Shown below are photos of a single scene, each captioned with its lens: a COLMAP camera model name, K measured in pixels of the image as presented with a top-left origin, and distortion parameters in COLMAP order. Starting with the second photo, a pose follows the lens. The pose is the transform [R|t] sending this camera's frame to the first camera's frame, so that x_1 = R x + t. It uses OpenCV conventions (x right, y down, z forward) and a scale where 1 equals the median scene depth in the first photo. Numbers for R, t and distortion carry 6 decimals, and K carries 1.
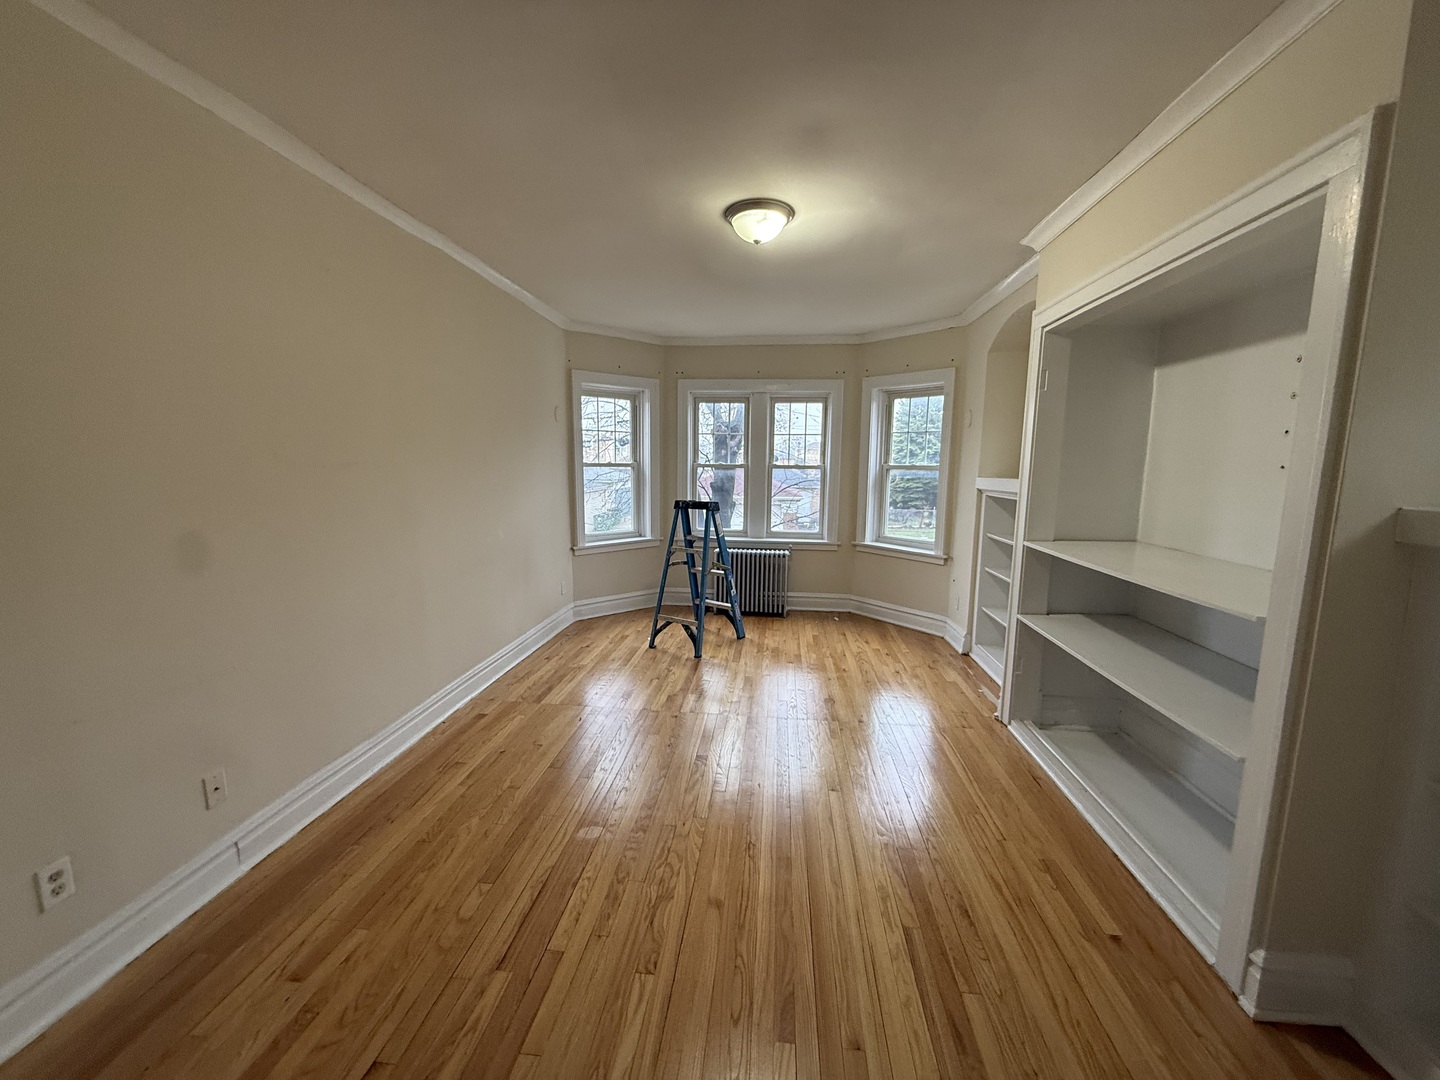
lens RADIAL K [[572.0, 0, 720.0], [0, 572.0, 540.0], [0, 0, 1]] dist [-0.001532, 0.000401]
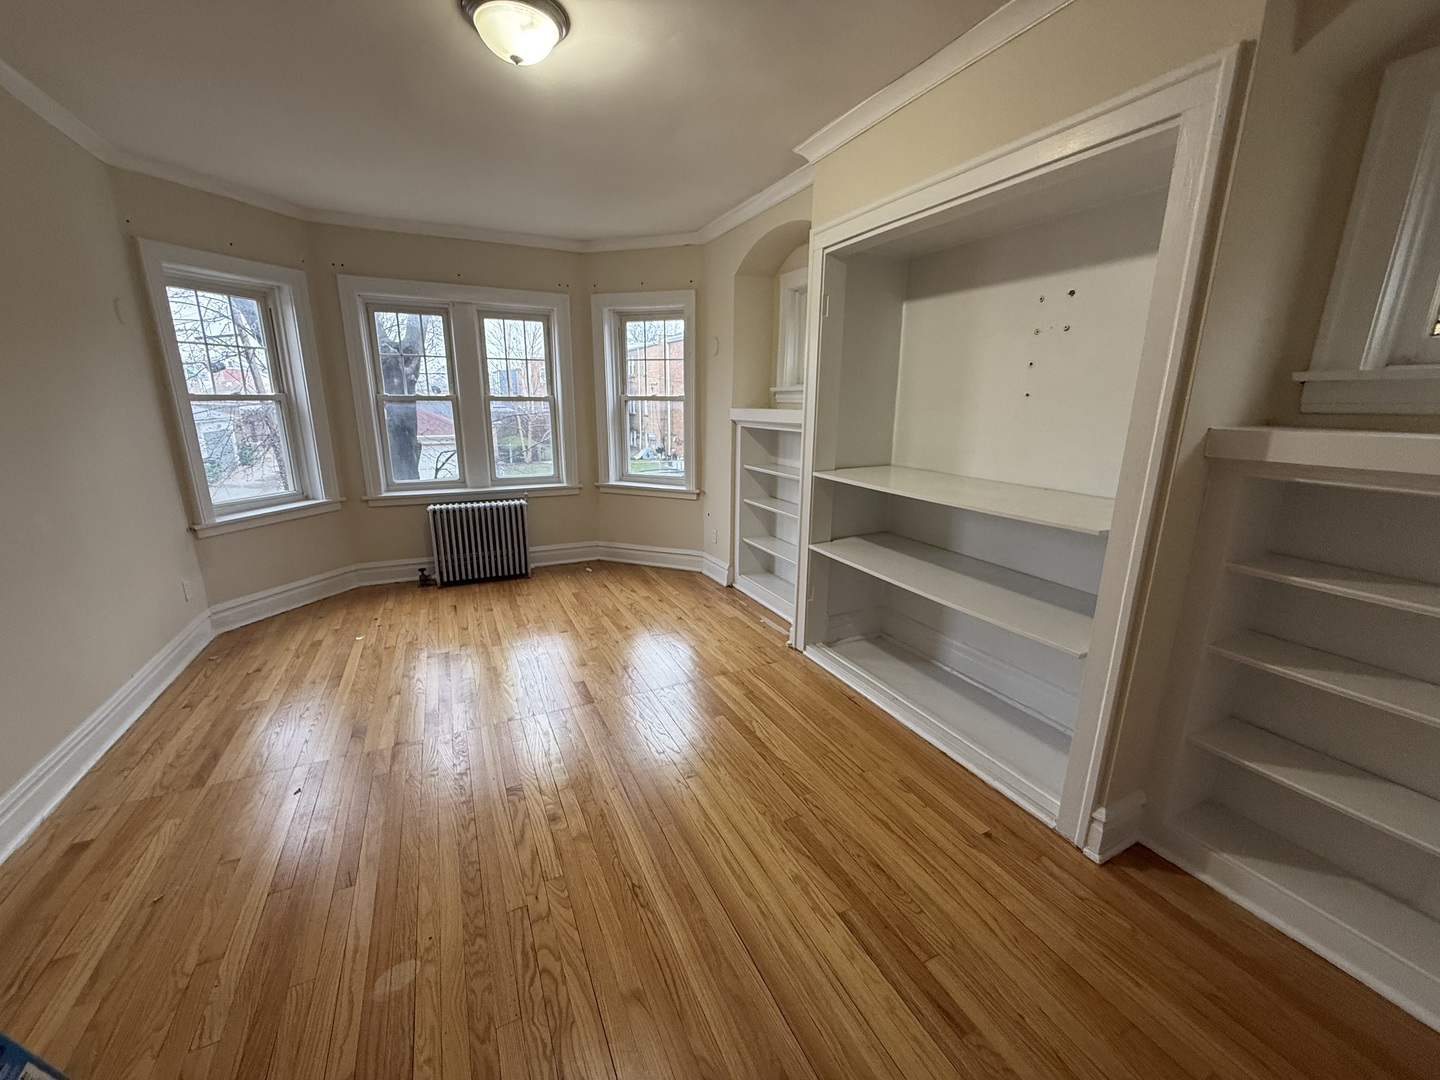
lens RADIAL K [[572.0, 0, 720.0], [0, 572.0, 540.0], [0, 0, 1]] dist [-0.001532, 0.000401]
pose [[0.851251, -0.131752, 0.507950, -0.090212], [0.073201, 0.988318, 0.133677, -0.017932], [-0.519628, -0.076610, 0.850951, 0.152022]]
